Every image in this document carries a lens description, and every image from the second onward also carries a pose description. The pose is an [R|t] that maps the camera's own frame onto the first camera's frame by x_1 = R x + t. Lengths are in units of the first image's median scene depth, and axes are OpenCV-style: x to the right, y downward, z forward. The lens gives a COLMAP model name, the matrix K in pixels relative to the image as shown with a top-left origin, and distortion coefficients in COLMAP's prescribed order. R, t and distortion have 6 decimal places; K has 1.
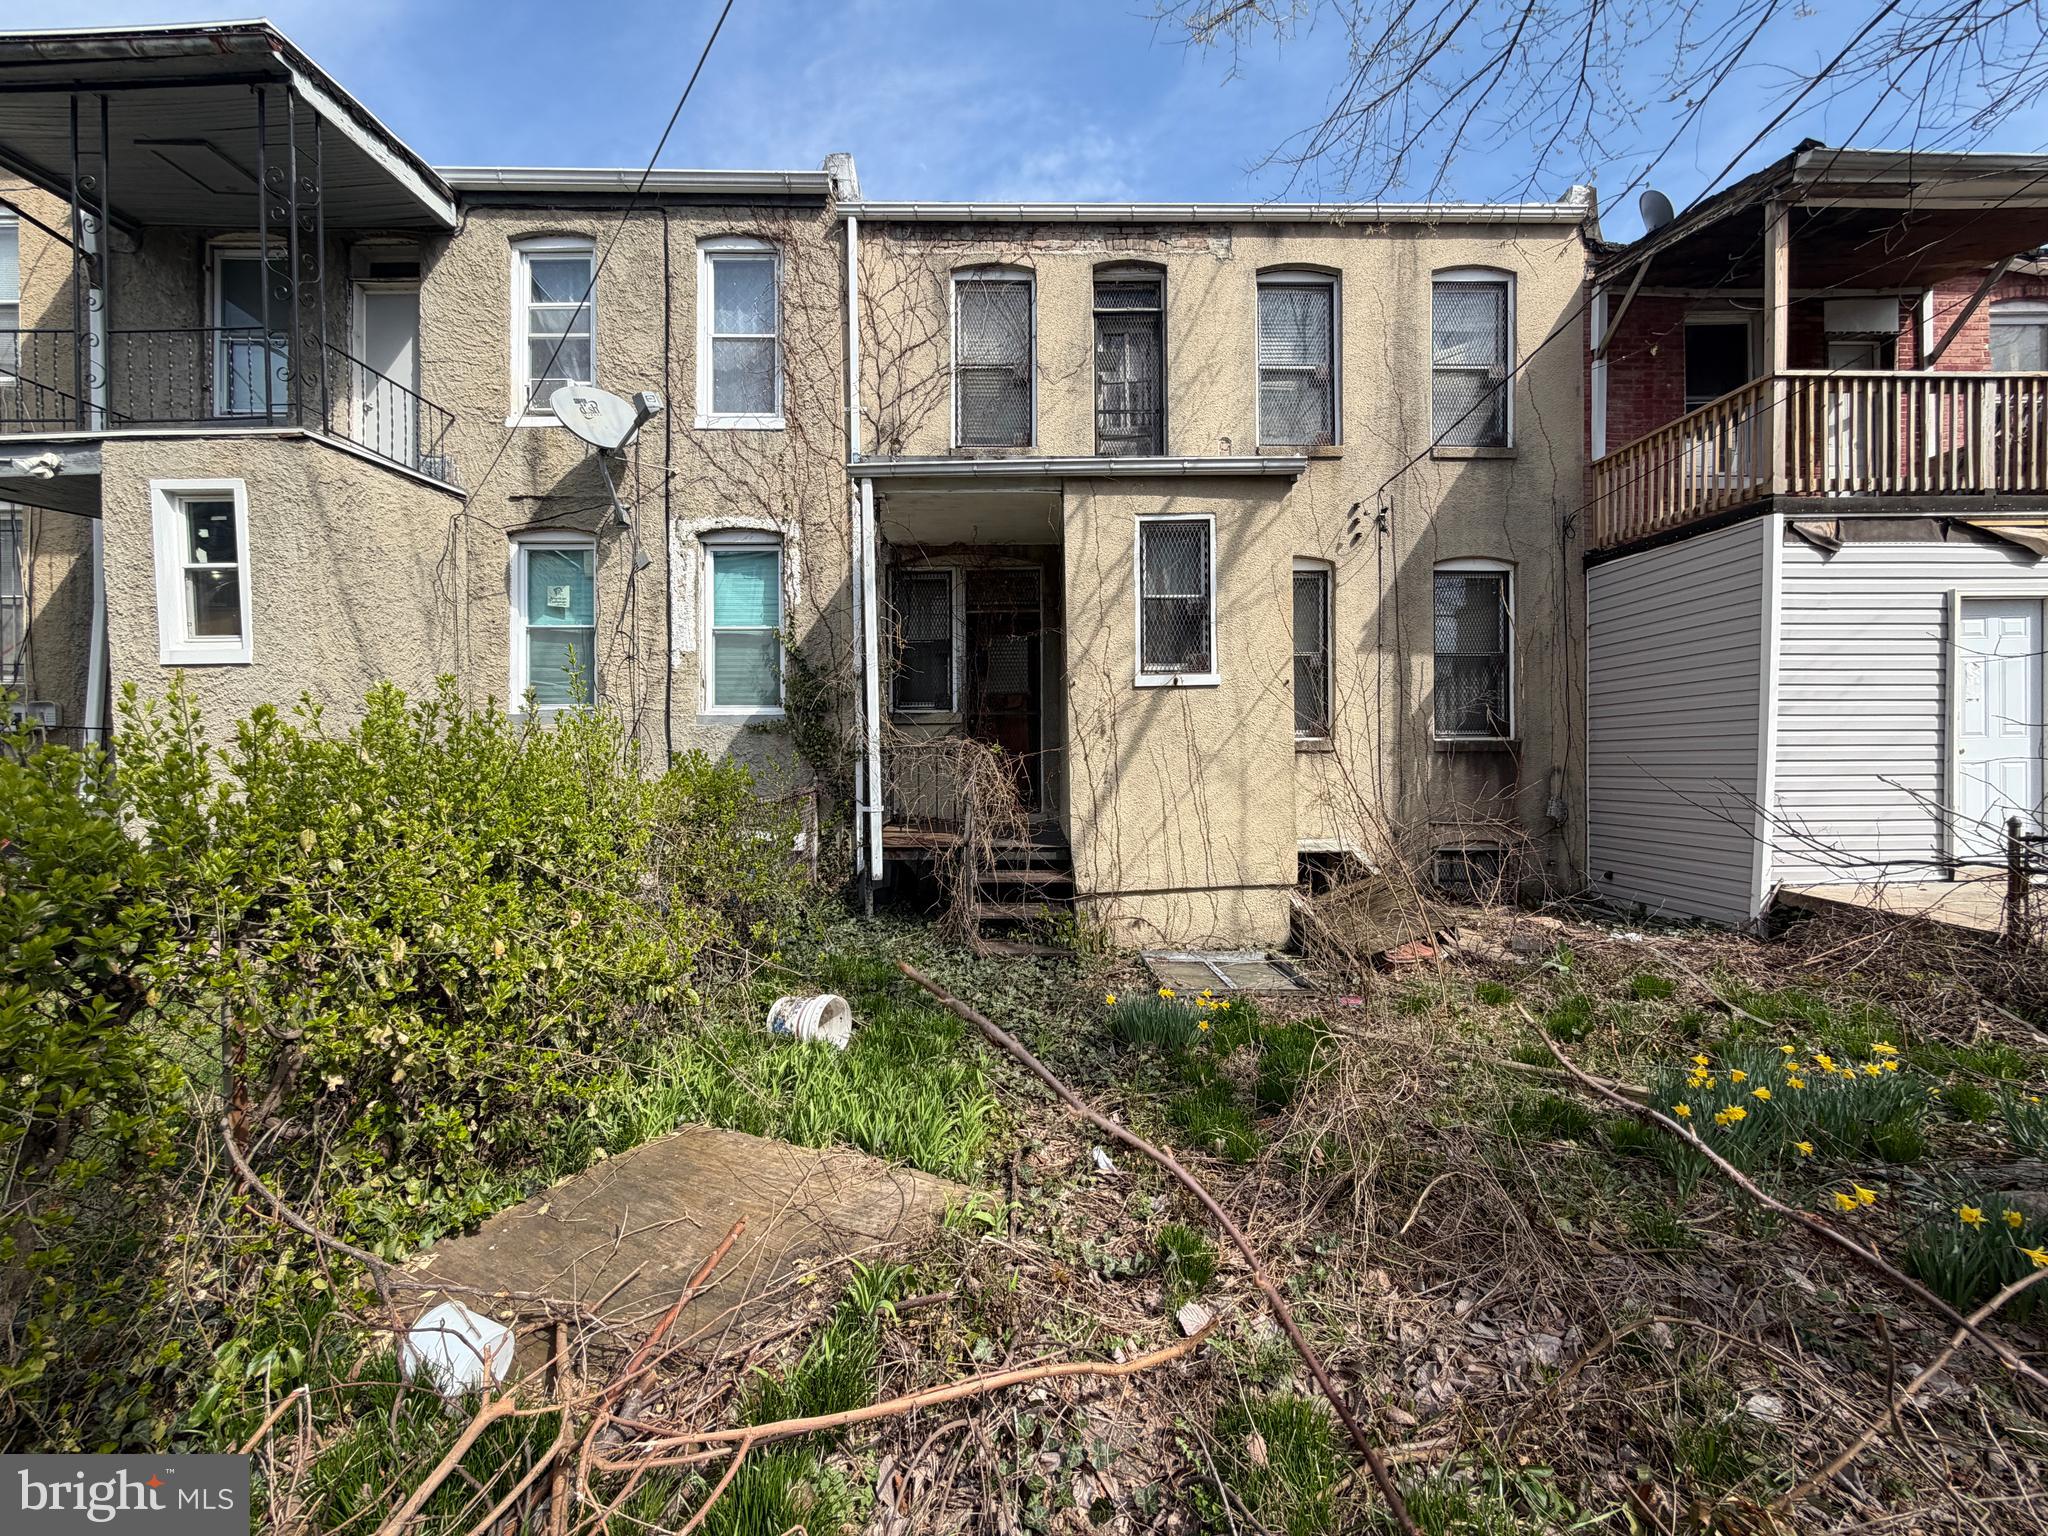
lens RADIAL K [[827.8, 0, 1026.1], [0, 827.8, 767.4], [0, 0, 1]] dist [-0.001905, -0.000600]
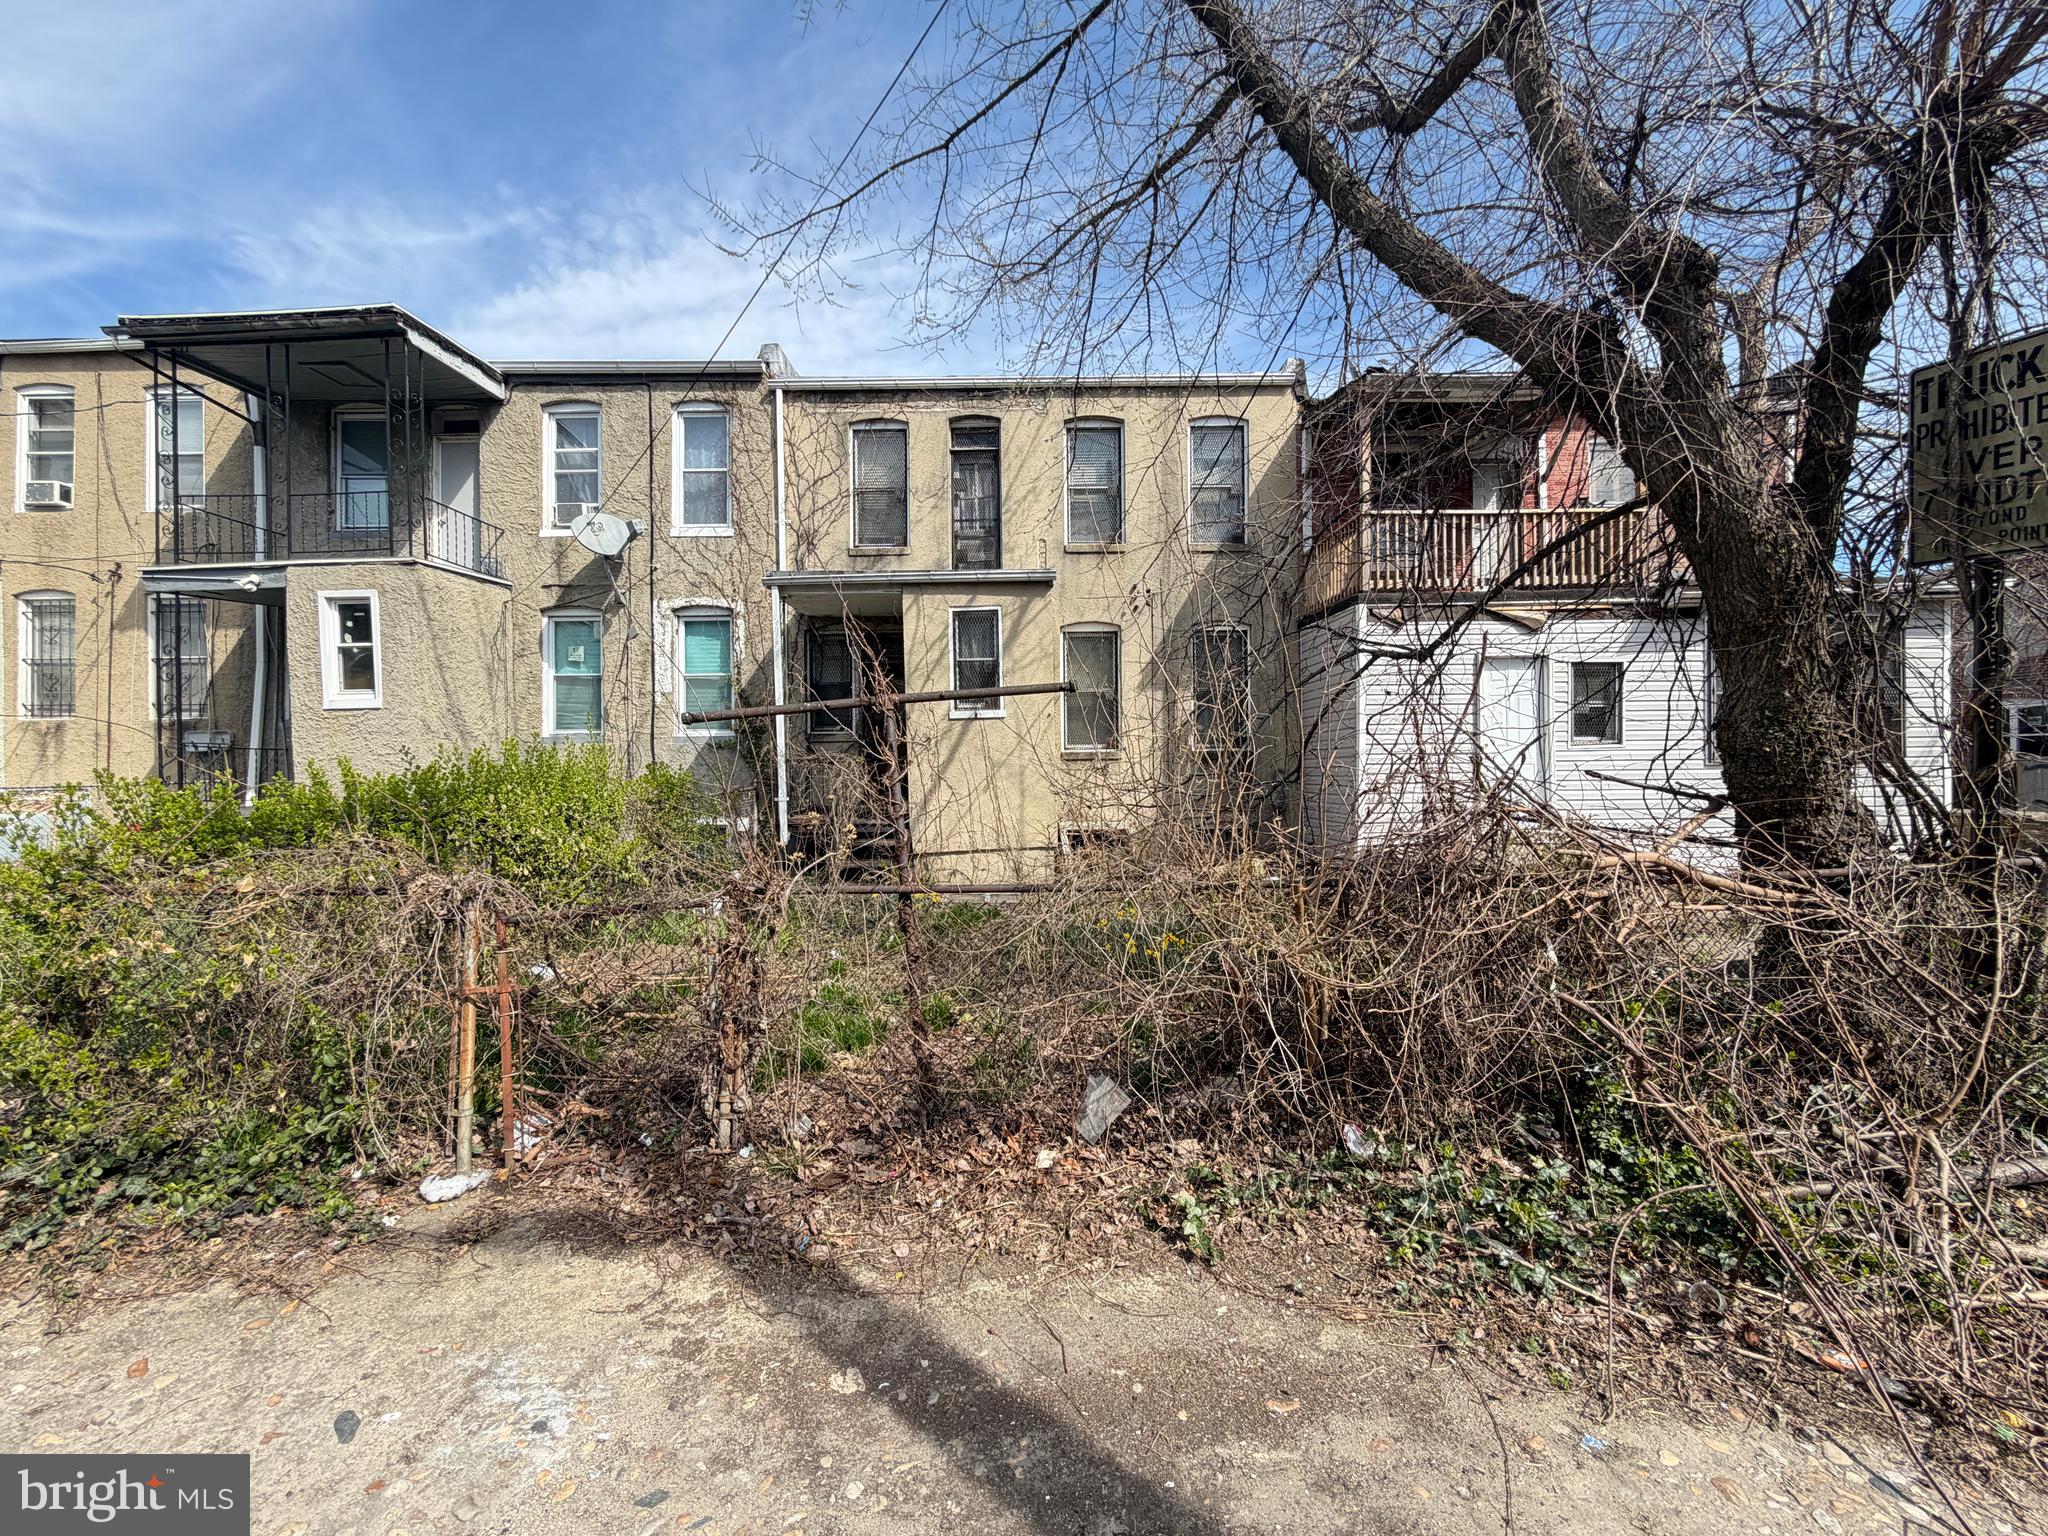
lens RADIAL K [[827.8, 0, 1025.3], [0, 827.8, 767.7], [0, 0, 1]] dist [-0.001905, -0.000600]
pose [[0.999914, -0.006311, -0.011507, 0.227691], [0.006230, 0.999955, -0.007110, 0.004124], [0.011551, 0.007038, 0.999909, -0.422195]]
